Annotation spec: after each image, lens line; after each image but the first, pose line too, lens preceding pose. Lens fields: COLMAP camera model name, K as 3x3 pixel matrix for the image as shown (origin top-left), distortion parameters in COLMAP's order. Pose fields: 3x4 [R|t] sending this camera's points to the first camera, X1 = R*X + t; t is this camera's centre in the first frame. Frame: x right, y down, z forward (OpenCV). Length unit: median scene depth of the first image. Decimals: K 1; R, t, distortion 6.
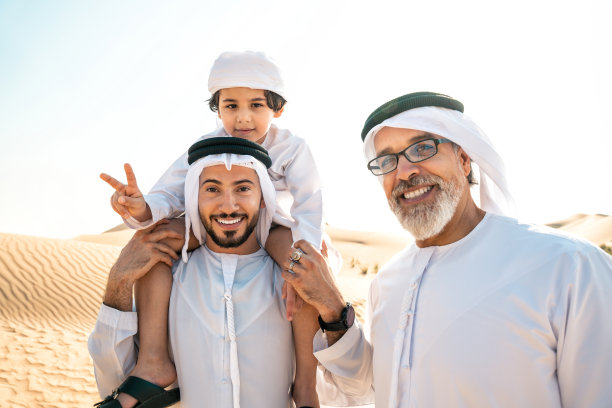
lens RADIAL K [[420.7, 0, 306.0], [0, 420.7, 204.0], [0, 0, 1]] dist [-0.162175, 0.127333]
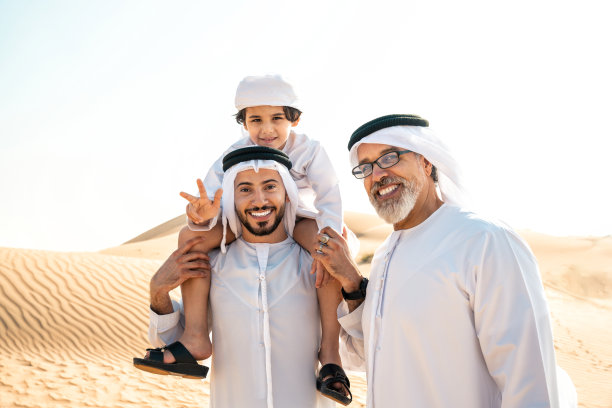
lens RADIAL K [[606.6, 0, 306.0], [0, 606.6, 204.0], [0, 0, 1]] dist [0.080240, 0.012937]
pose [[0.985255, -0.044899, -0.165096, 0.059259], [0.047749, 0.998770, 0.013331, -0.001801], [0.164295, -0.021018, 0.986187, -0.177153]]
